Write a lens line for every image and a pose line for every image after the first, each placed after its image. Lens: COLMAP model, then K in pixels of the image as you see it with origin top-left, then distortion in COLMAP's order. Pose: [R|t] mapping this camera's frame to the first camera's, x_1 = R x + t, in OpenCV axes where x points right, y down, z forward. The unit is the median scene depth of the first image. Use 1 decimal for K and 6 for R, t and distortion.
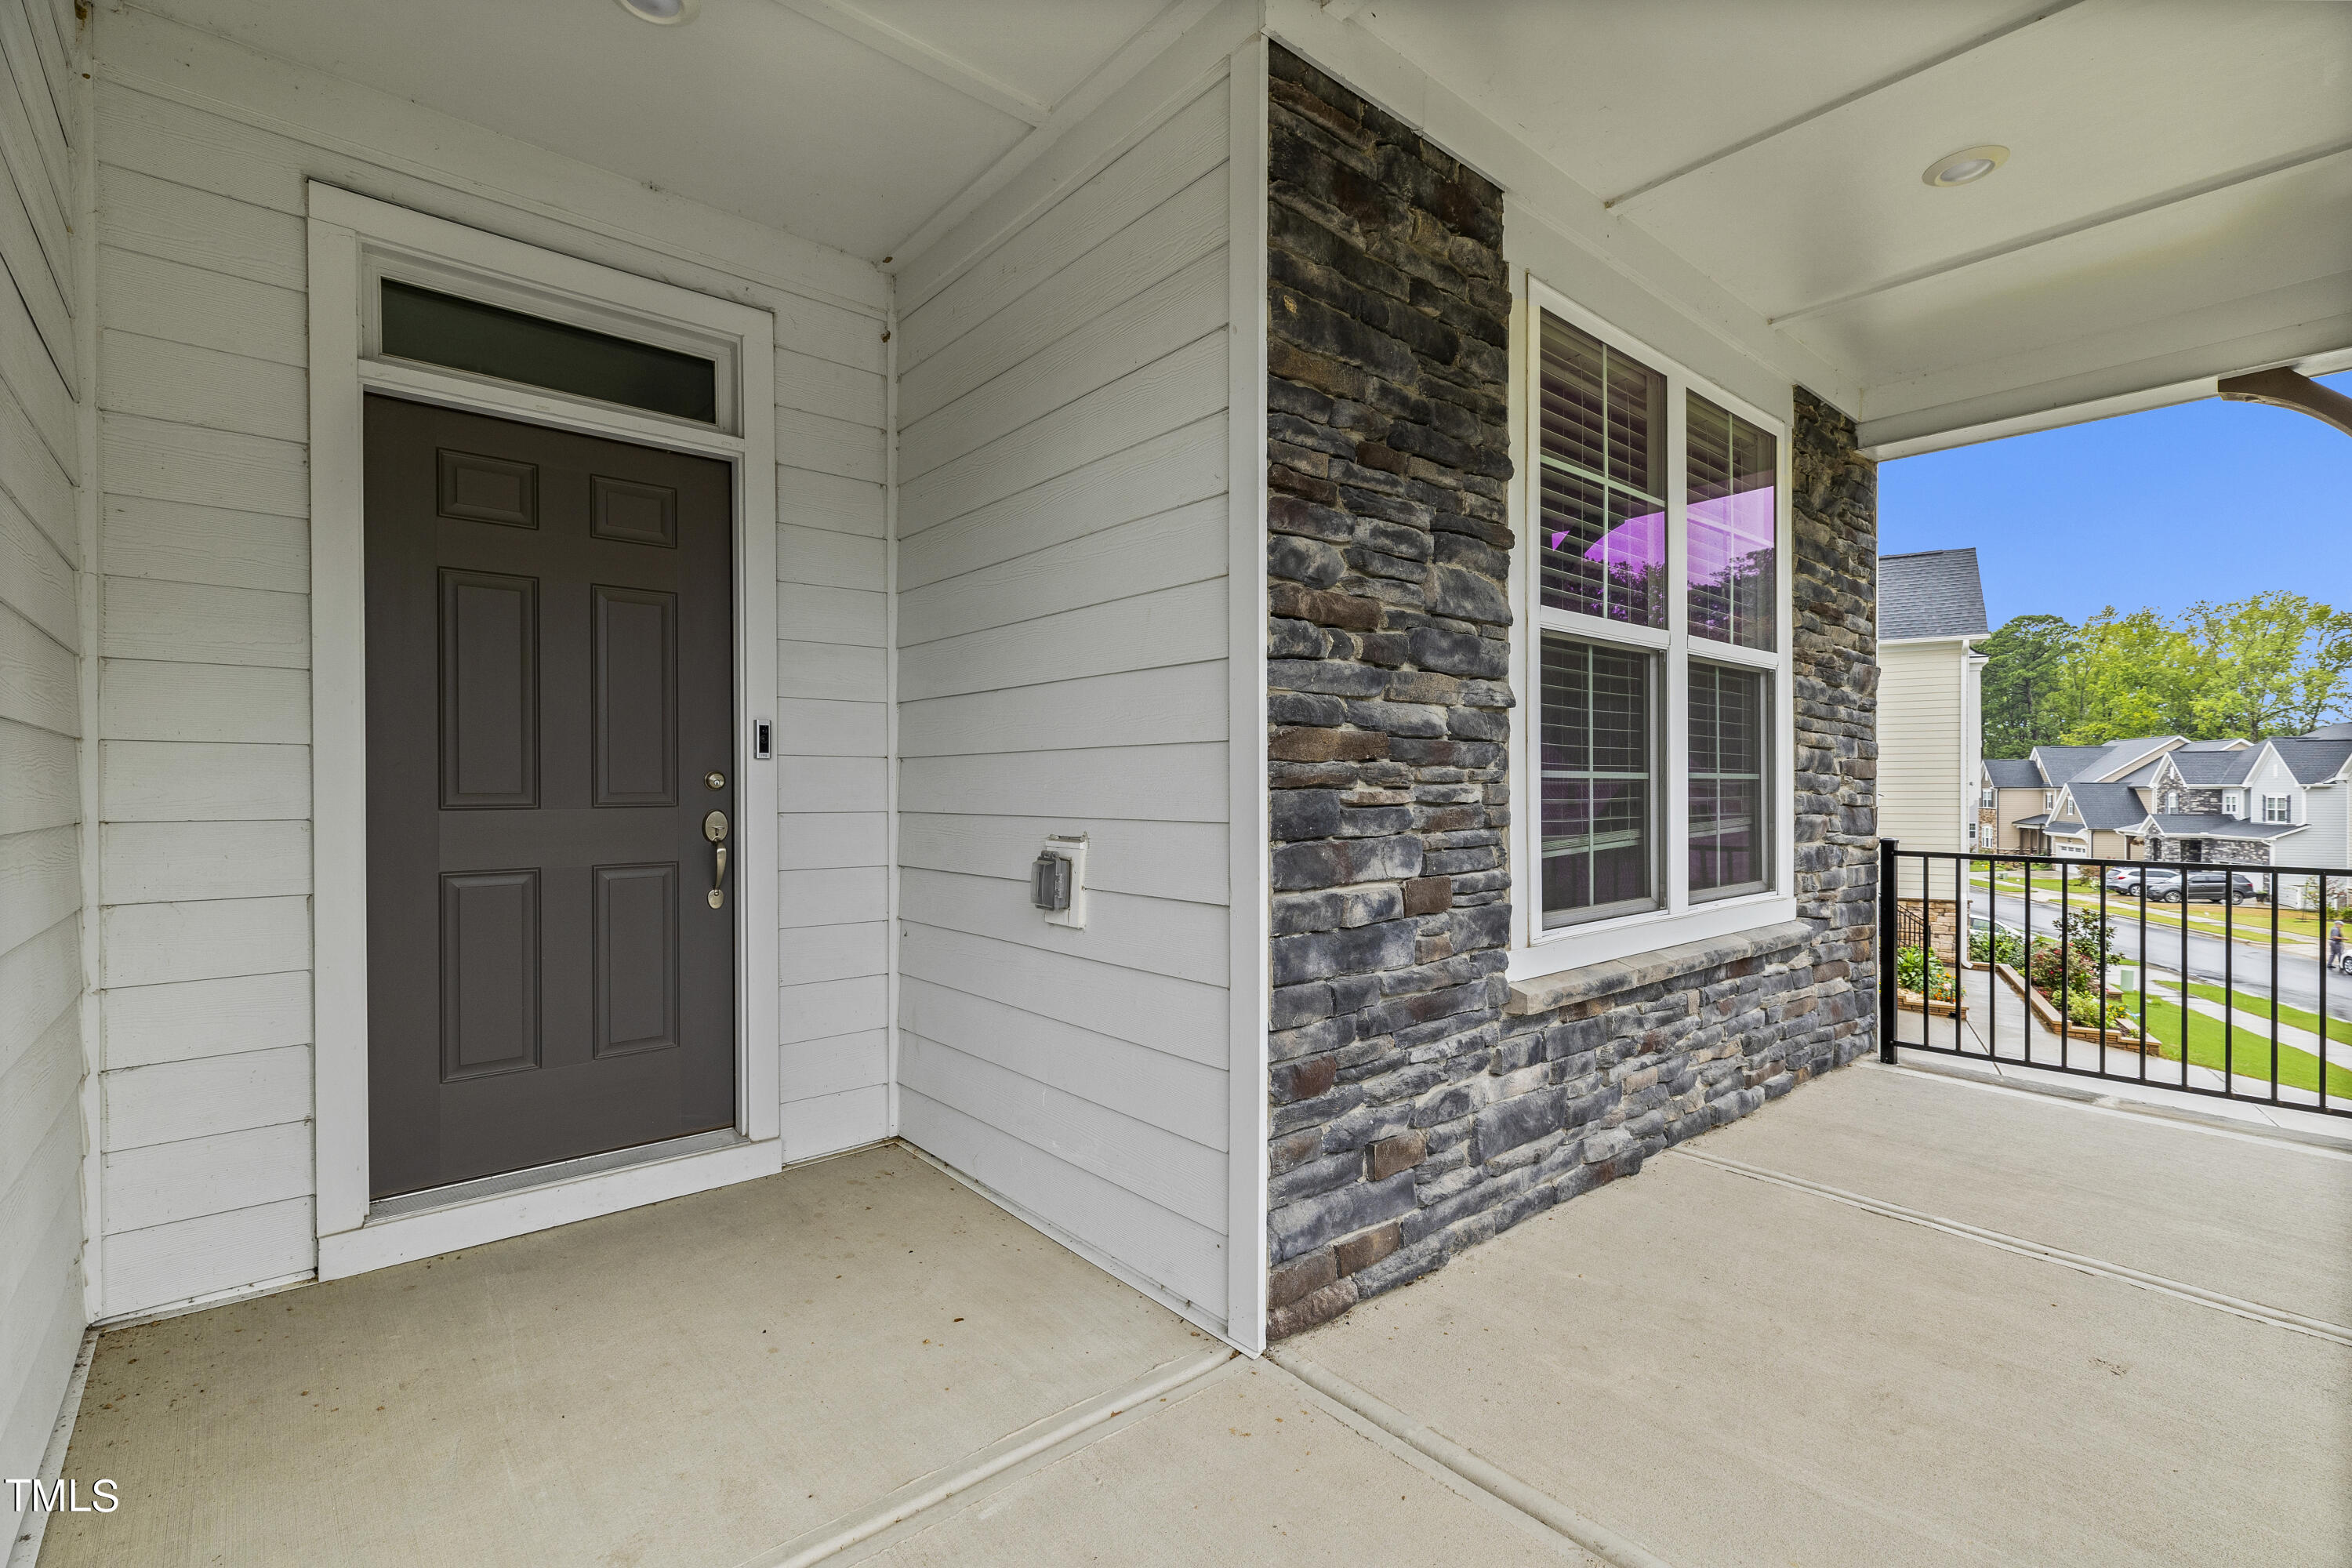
lens RADIAL K [[1057.0, 0, 1161.2], [0, 1057.0, 784.9], [0, 0, 1]] dist [0.004614, -0.000026]
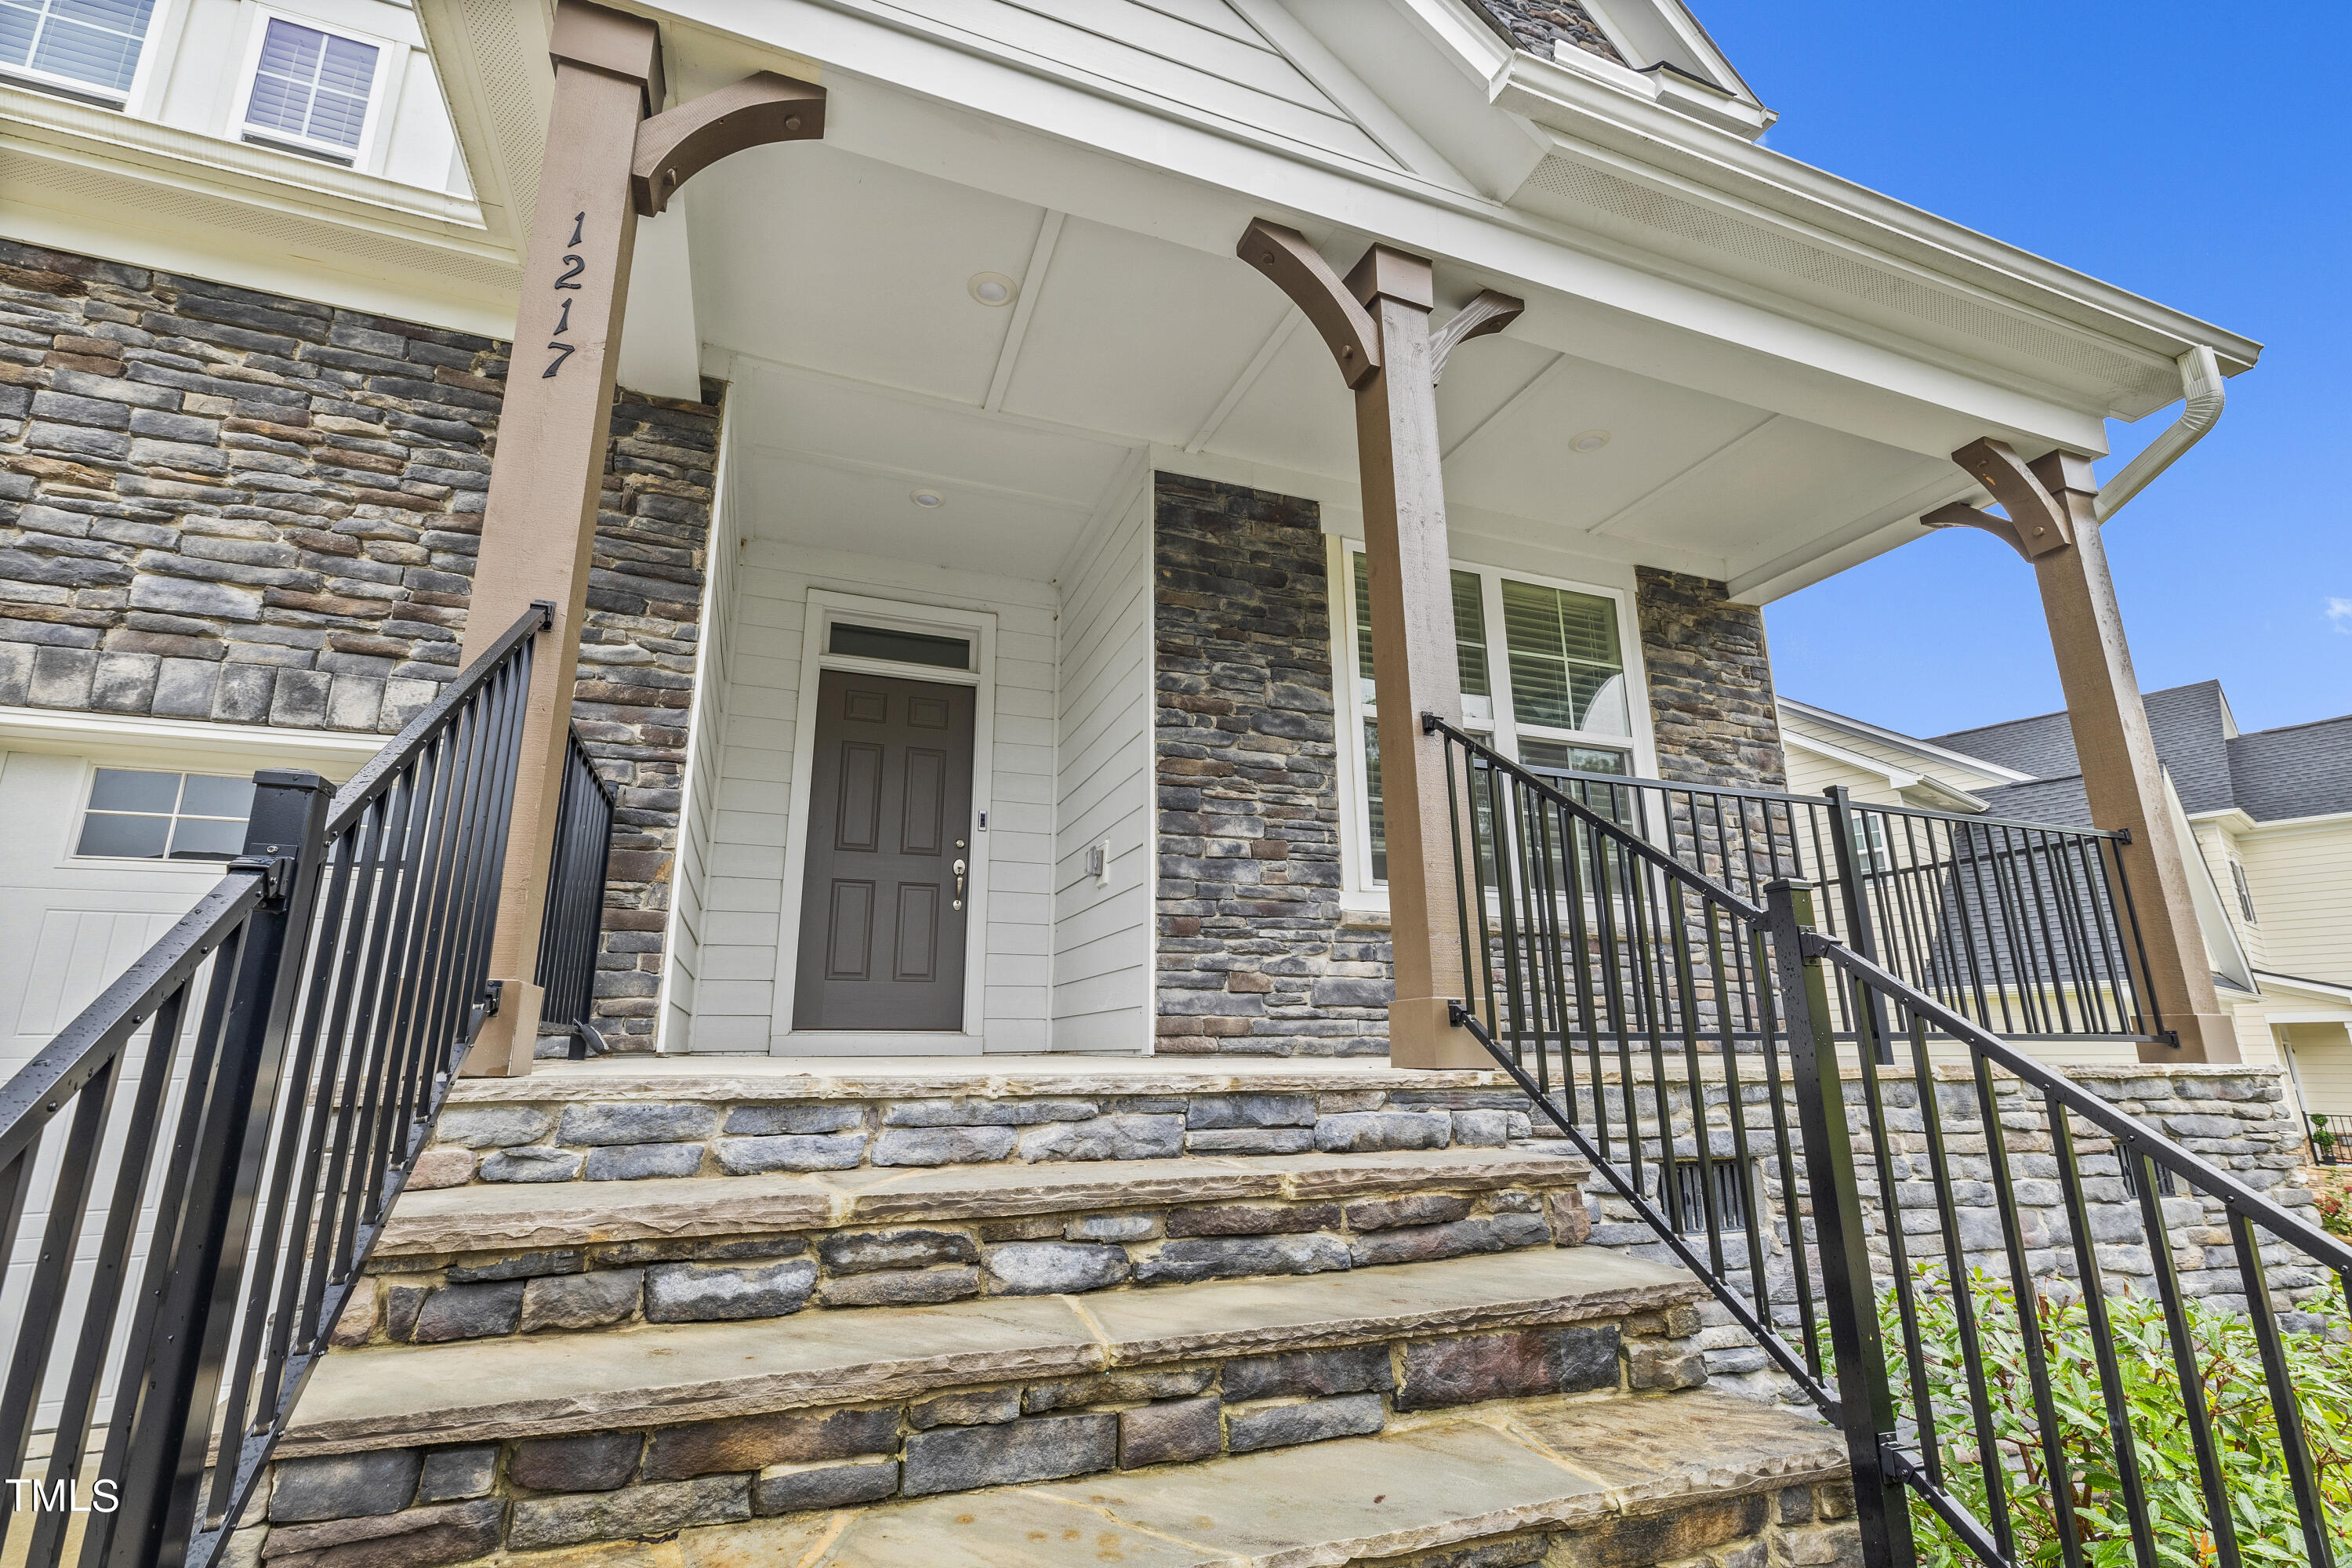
lens RADIAL K [[1057.0, 0, 1161.2], [0, 1057.0, 784.9], [0, 0, 1]] dist [0.004614, -0.000026]
pose [[0.939090, -0.087511, -0.332344, 0.711335], [0.001116, 0.967809, -0.251684, 0.470224], [0.343670, 0.235983, 0.908957, -0.807207]]
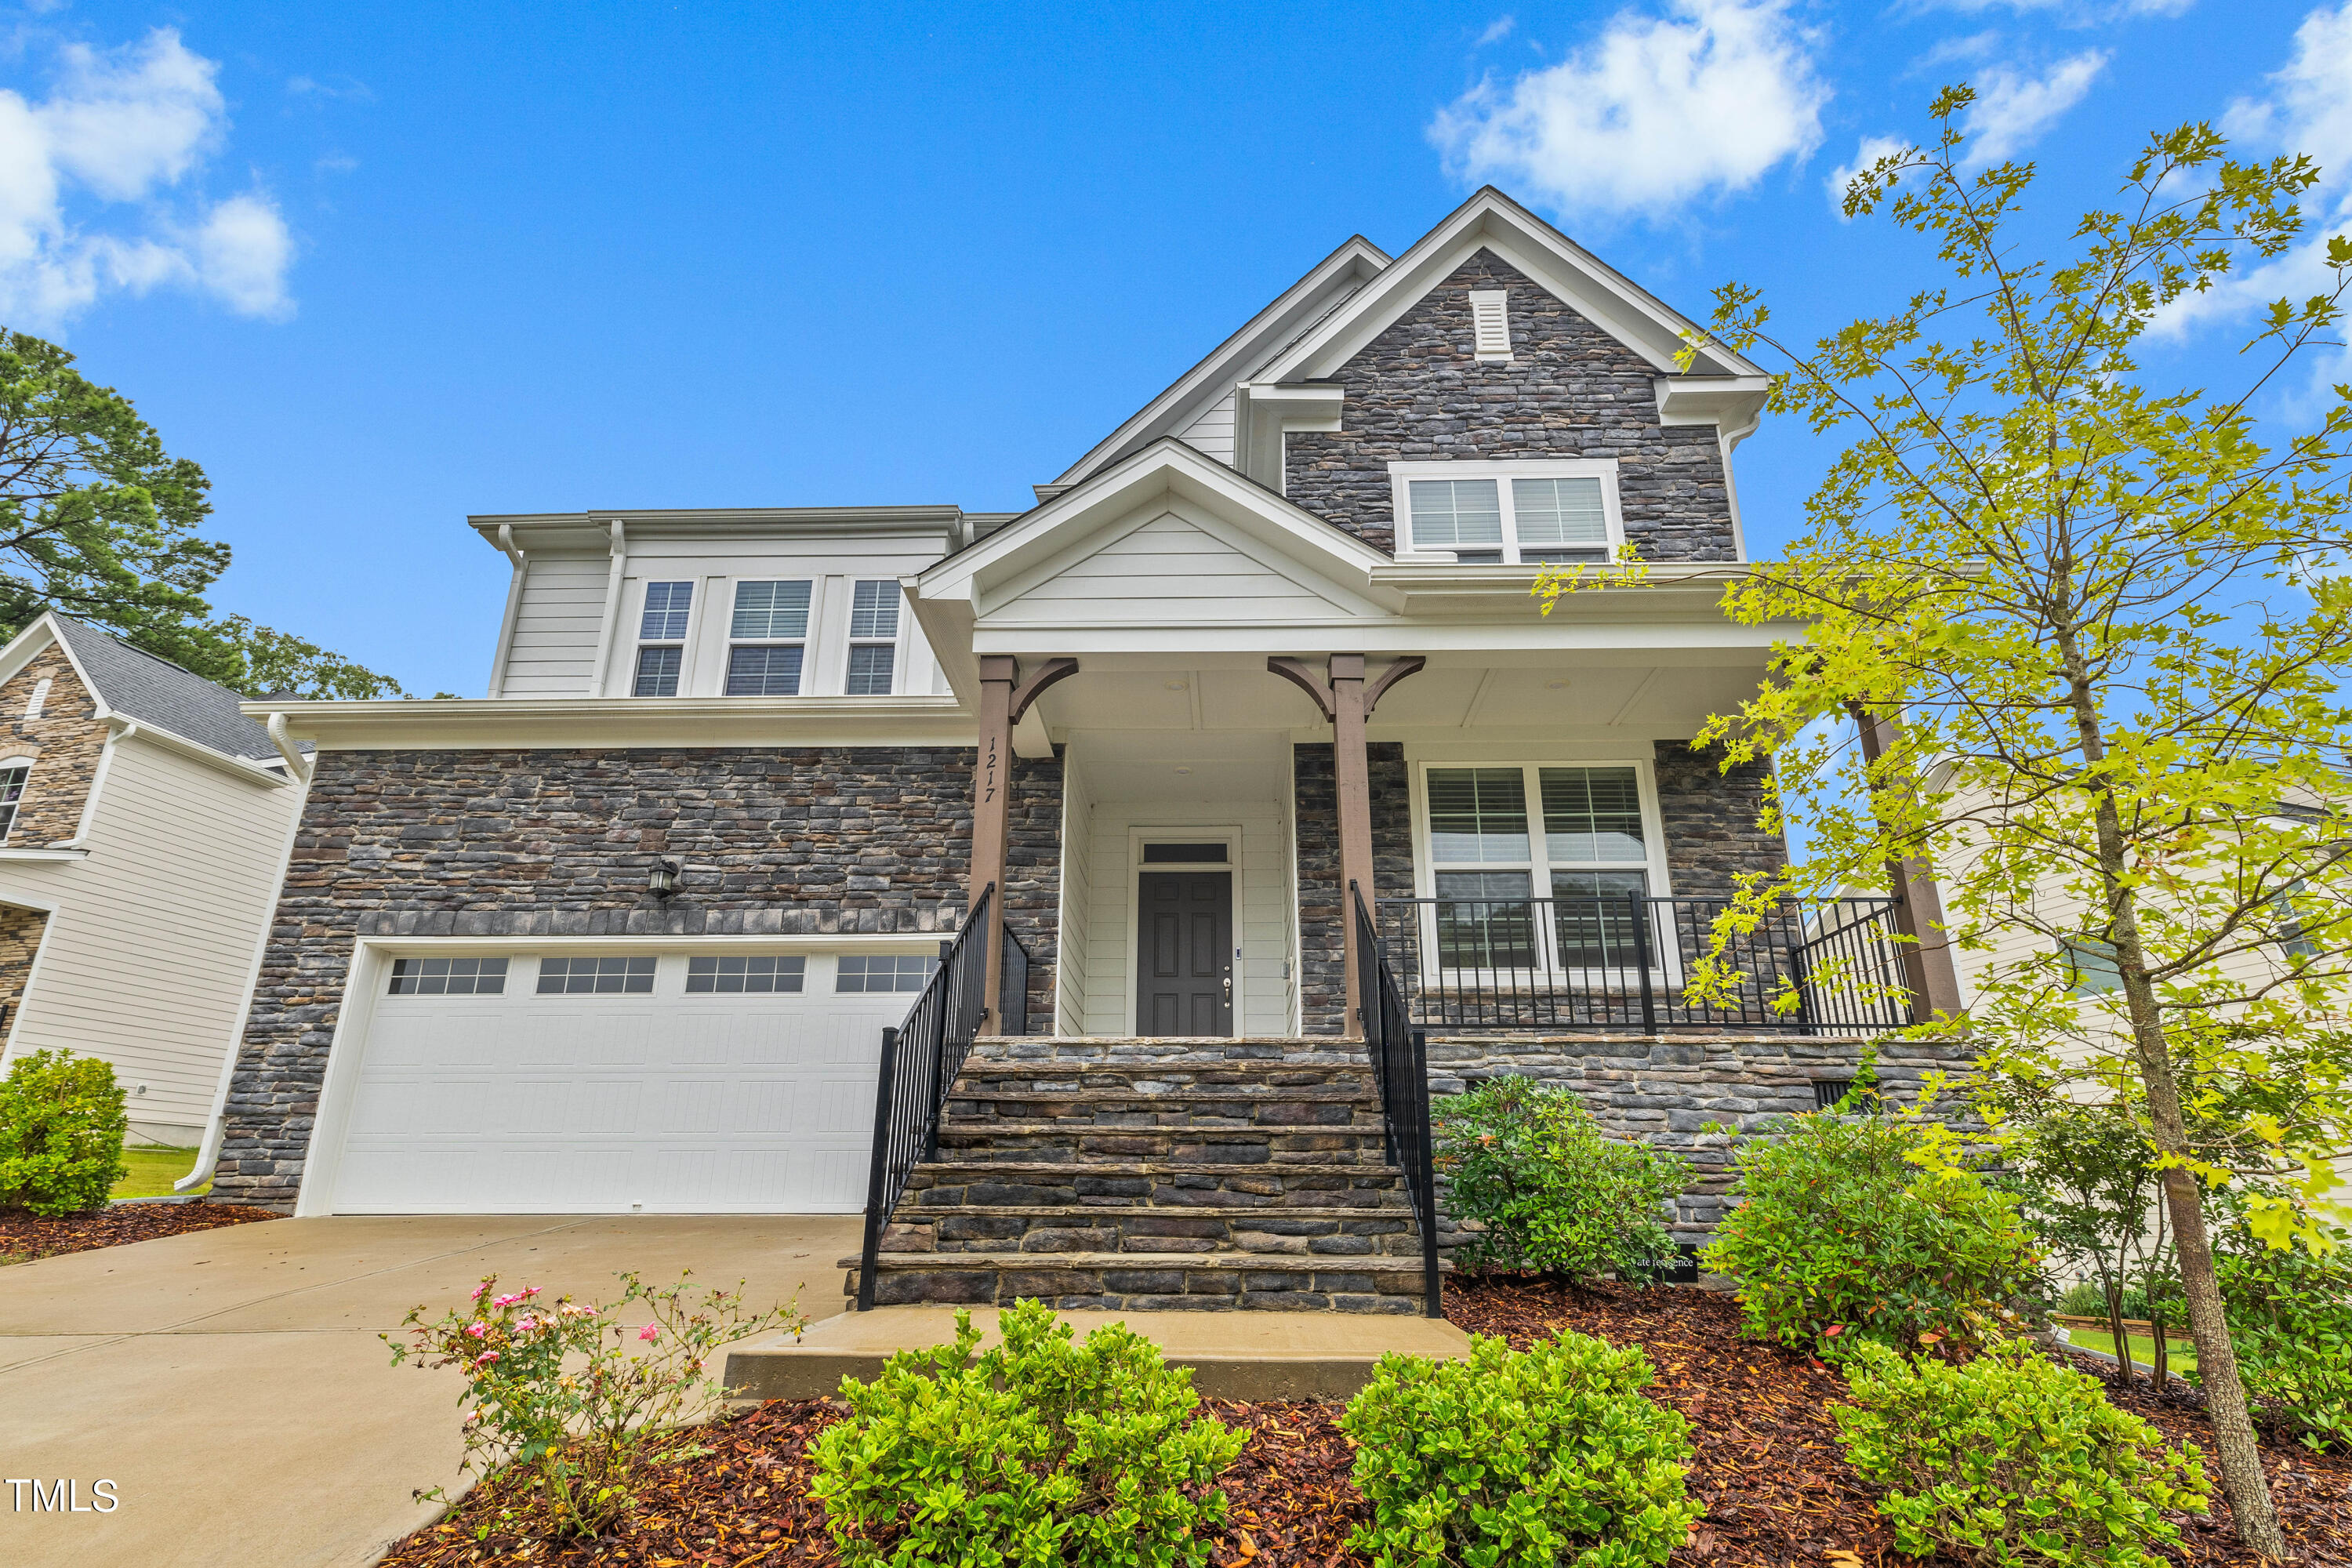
lens RADIAL K [[1082.8, 0, 1225.4], [0, 1082.8, 896.0], [0, 0, 1]] dist [-0.002005, 0.000905]
pose [[0.764650, -0.186387, -0.616904, 2.021750], [0.002704, 0.958182, -0.286147, 0.894895], [0.644440, 0.217134, 0.733178, -1.788100]]
